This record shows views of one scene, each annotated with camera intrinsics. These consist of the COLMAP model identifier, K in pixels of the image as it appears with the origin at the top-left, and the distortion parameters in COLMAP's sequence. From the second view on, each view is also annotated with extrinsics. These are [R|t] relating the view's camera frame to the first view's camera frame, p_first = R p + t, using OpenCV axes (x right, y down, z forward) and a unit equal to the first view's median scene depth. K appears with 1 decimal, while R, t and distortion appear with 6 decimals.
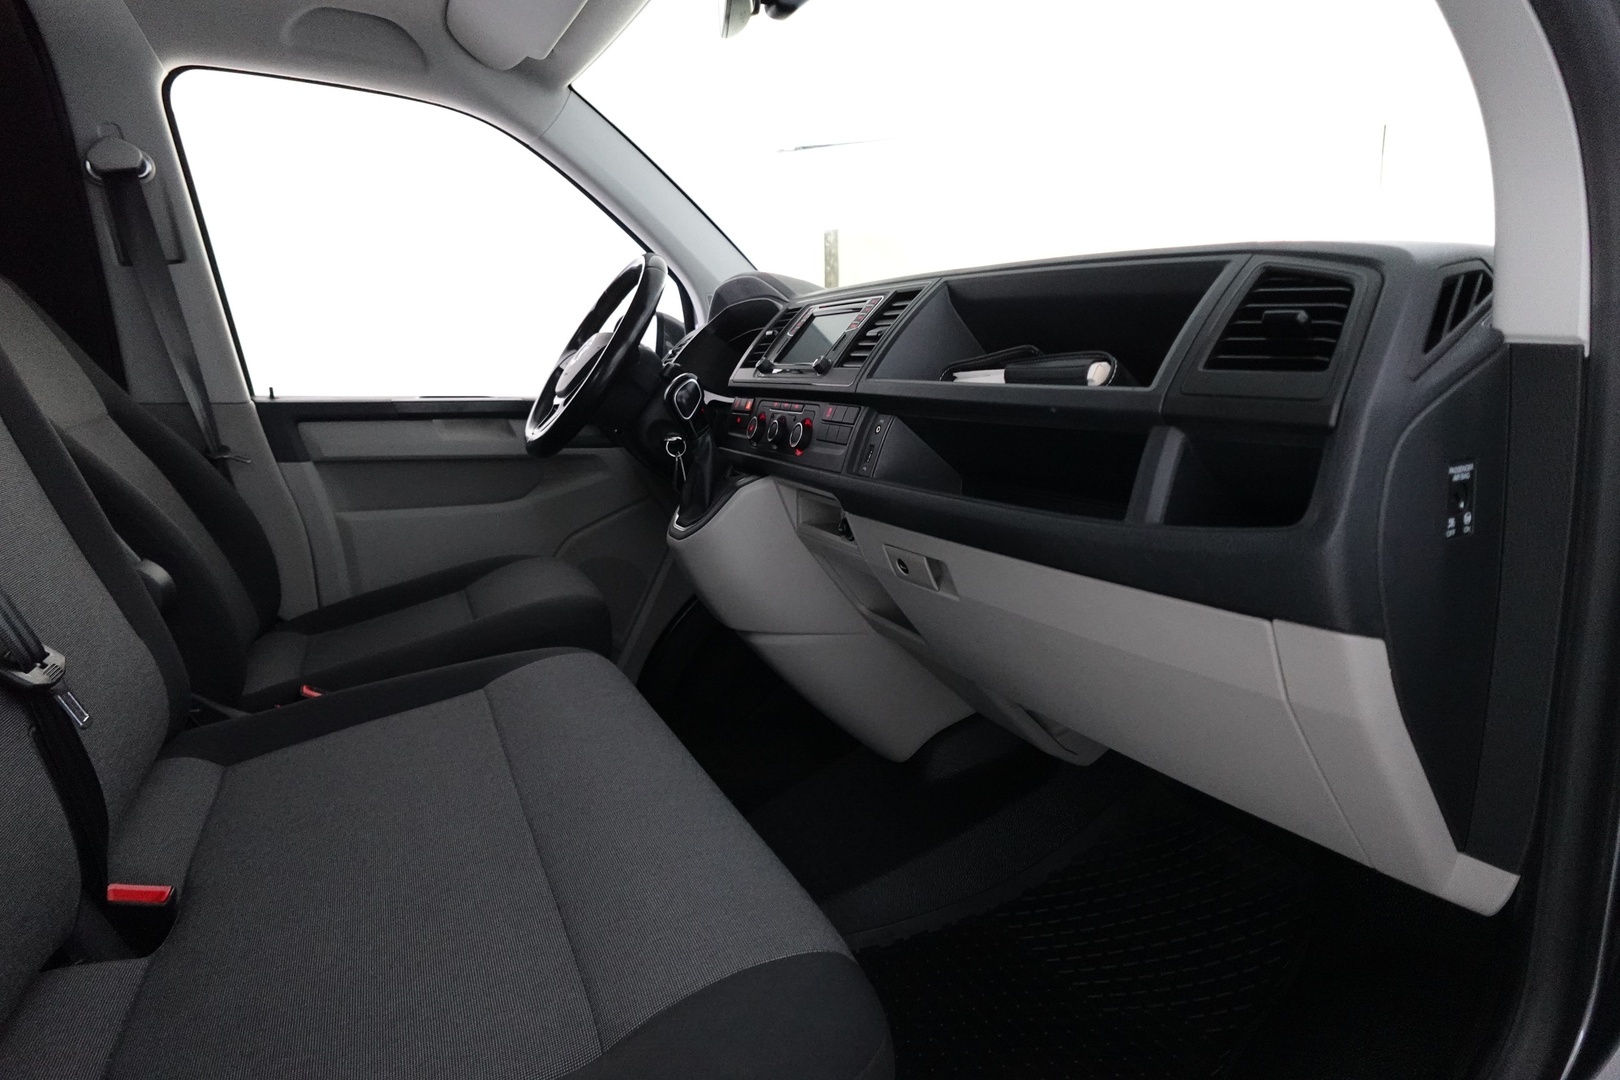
lens RADIAL K [[932.4, 0, 809.8], [0, 932.4, 543.0], [0, 0, 1]] dist [0.001680, 0.003686]
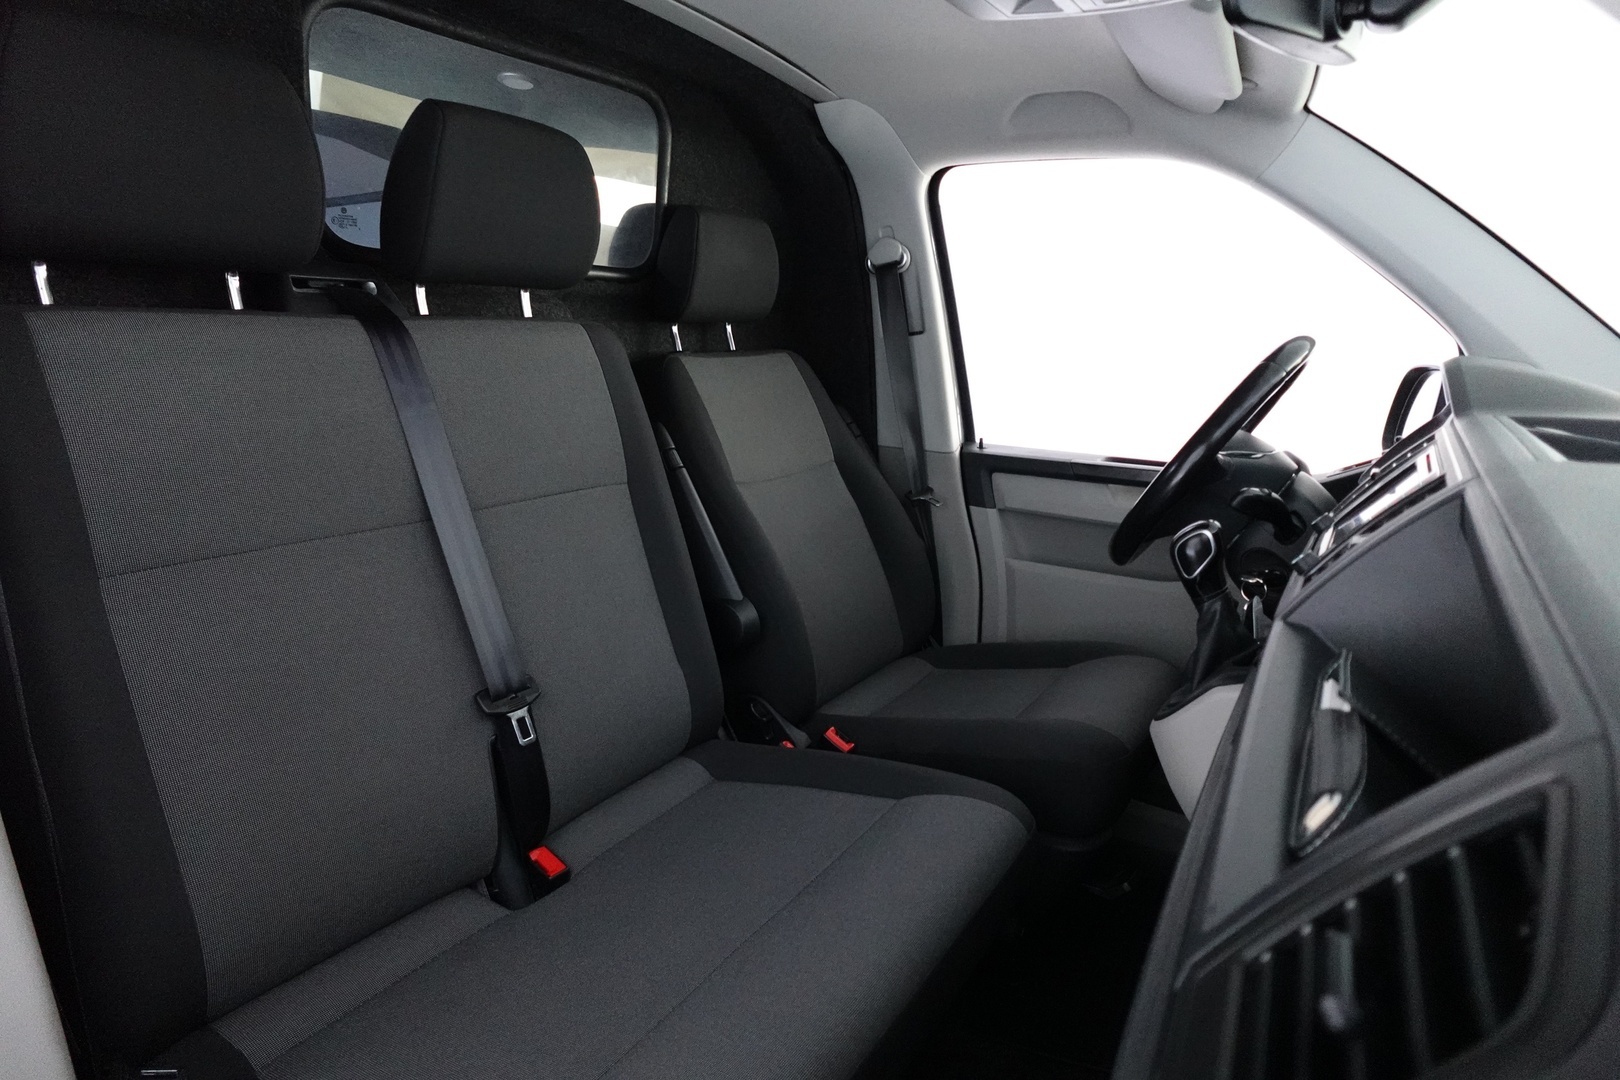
lens RADIAL K [[932.4, 0, 808.4], [0, 932.4, 535.7], [0, 0, 1]] dist [0.001680, 0.003686]
pose [[0.533918, 0.195791, -0.822555, 0.280361], [-0.168234, 0.977969, 0.123583, -0.174958], [0.828631, 0.072399, 0.555094, 0.247459]]
